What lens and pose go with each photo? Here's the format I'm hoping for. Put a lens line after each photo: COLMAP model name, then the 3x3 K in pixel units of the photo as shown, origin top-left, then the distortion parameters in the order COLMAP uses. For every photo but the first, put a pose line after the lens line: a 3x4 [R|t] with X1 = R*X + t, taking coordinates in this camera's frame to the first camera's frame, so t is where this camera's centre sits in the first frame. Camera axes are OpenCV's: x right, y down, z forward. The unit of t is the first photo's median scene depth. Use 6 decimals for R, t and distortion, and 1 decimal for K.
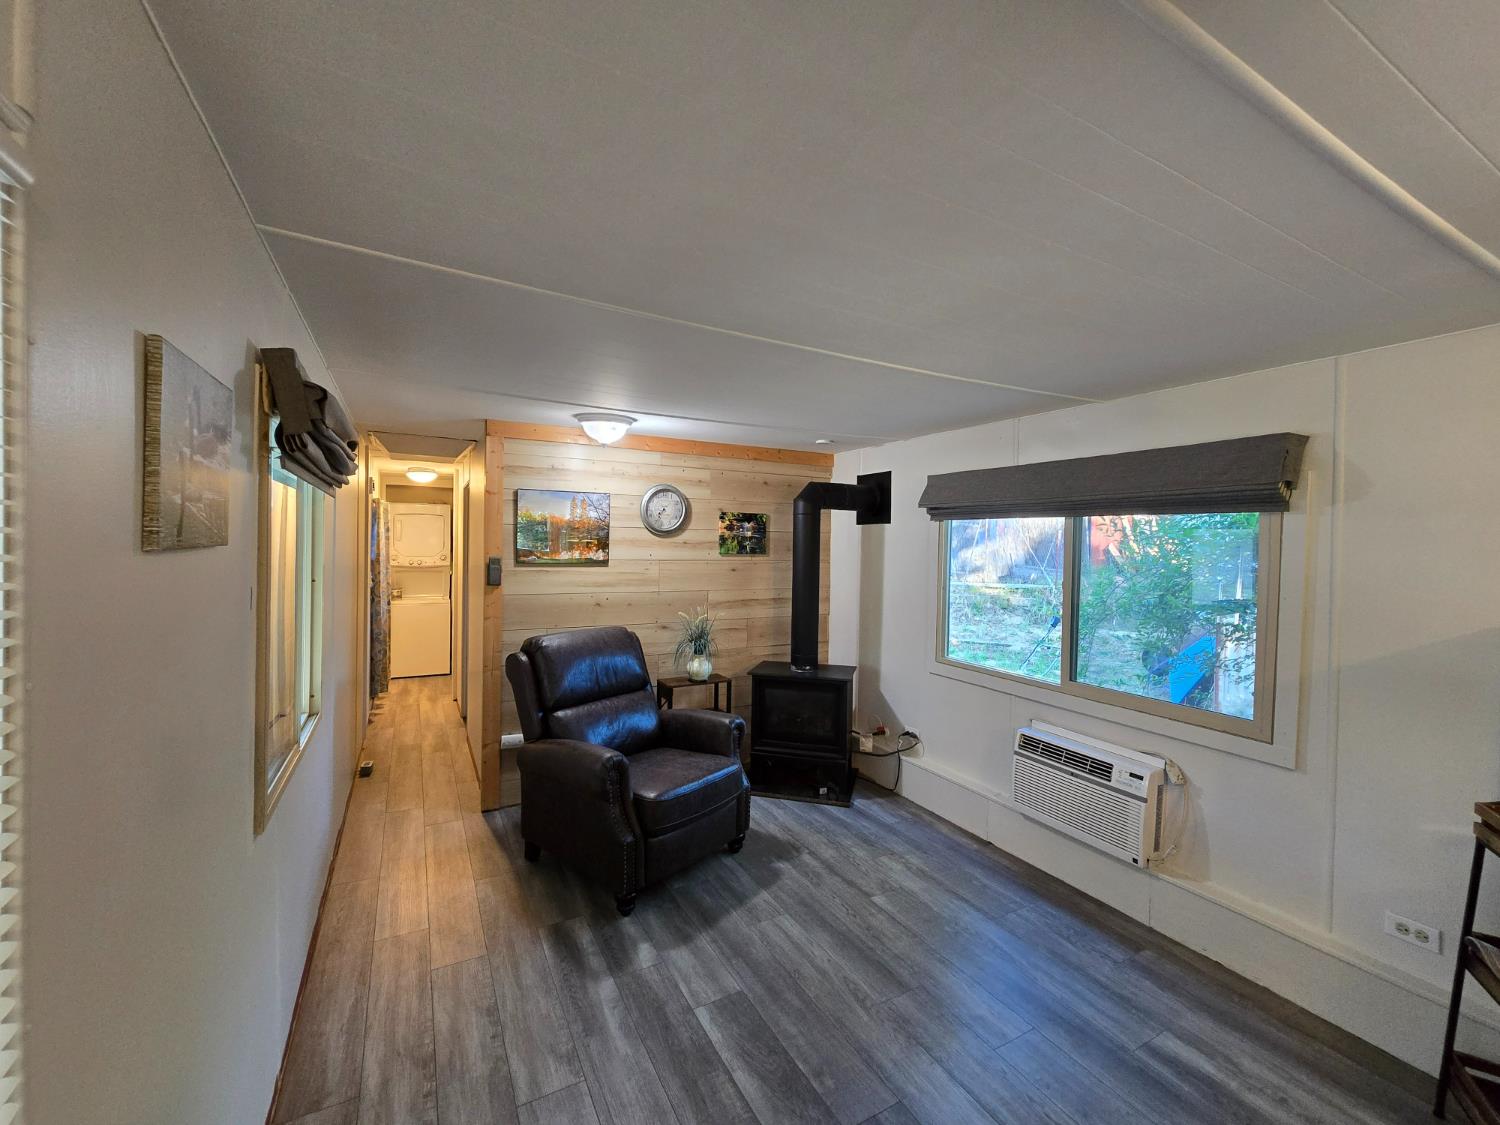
lens RADIAL K [[618.3, 0, 751.7], [0, 618.3, 555.3], [0, 0, 1]] dist [-0.000184, -0.000575]
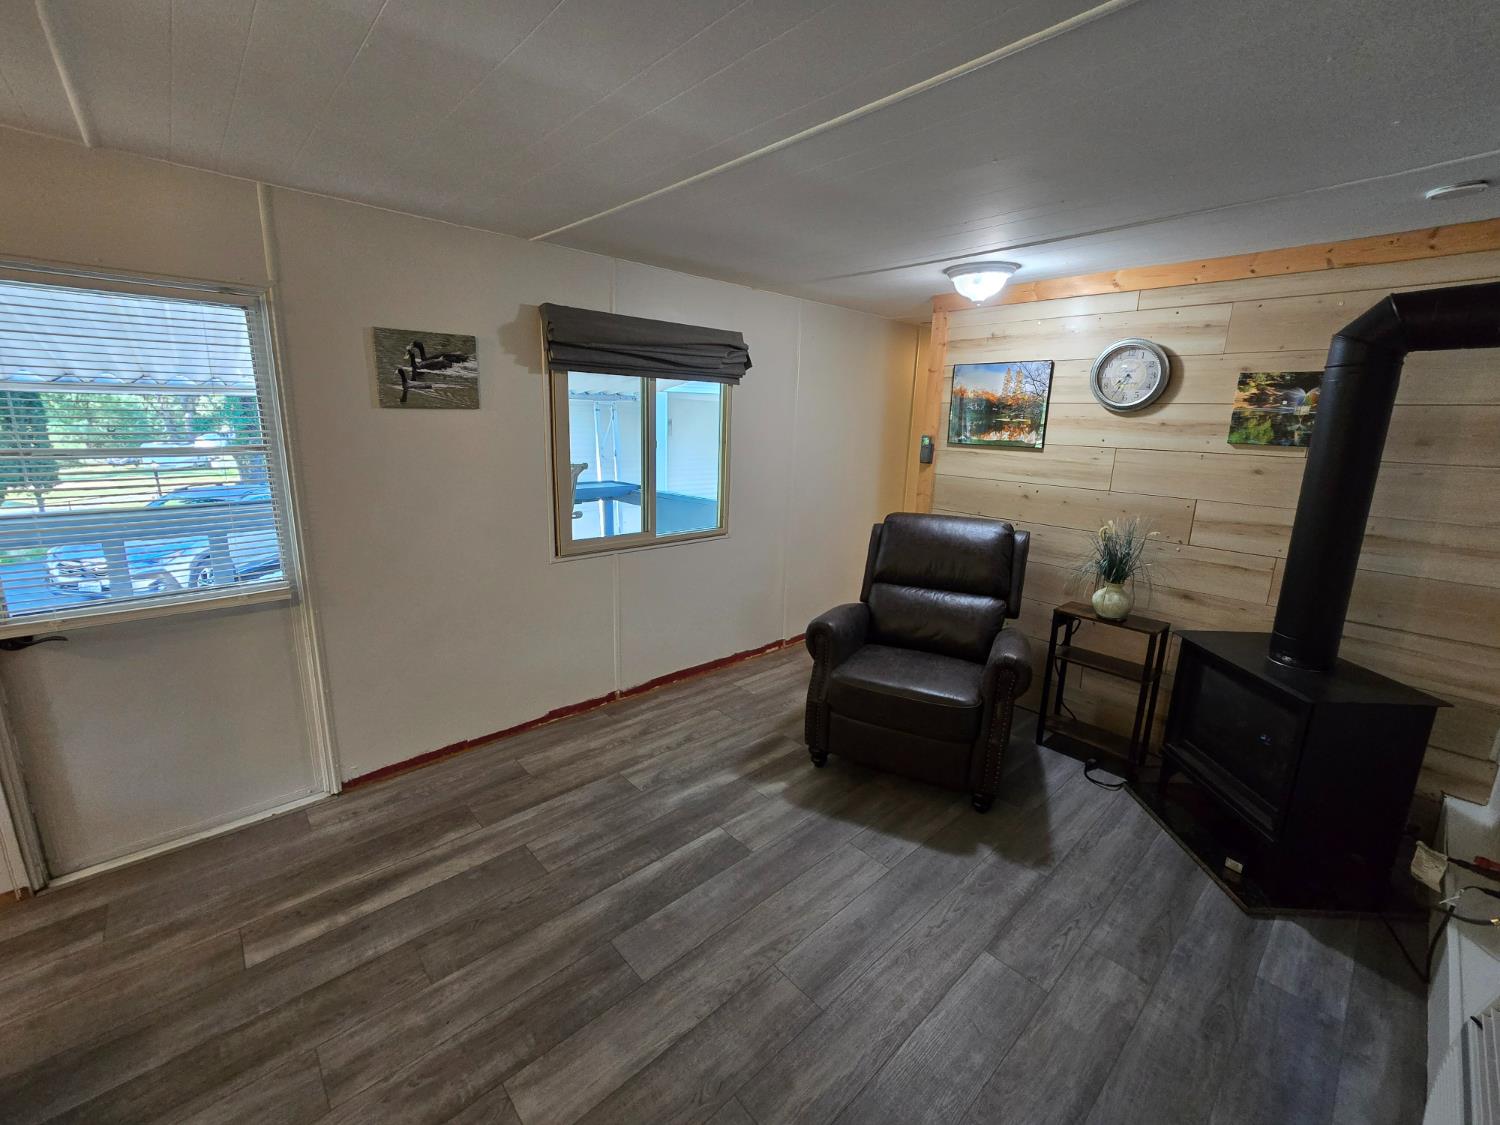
lens RADIAL K [[618.3, 0, 751.7], [0, 618.3, 555.3], [0, 0, 1]] dist [-0.000184, -0.000575]
pose [[0.236717, 0.202688, -0.950201, 0.524575], [-0.045440, 0.979237, 0.197562, 0.007886], [0.970516, -0.003589, 0.241012, 0.454516]]
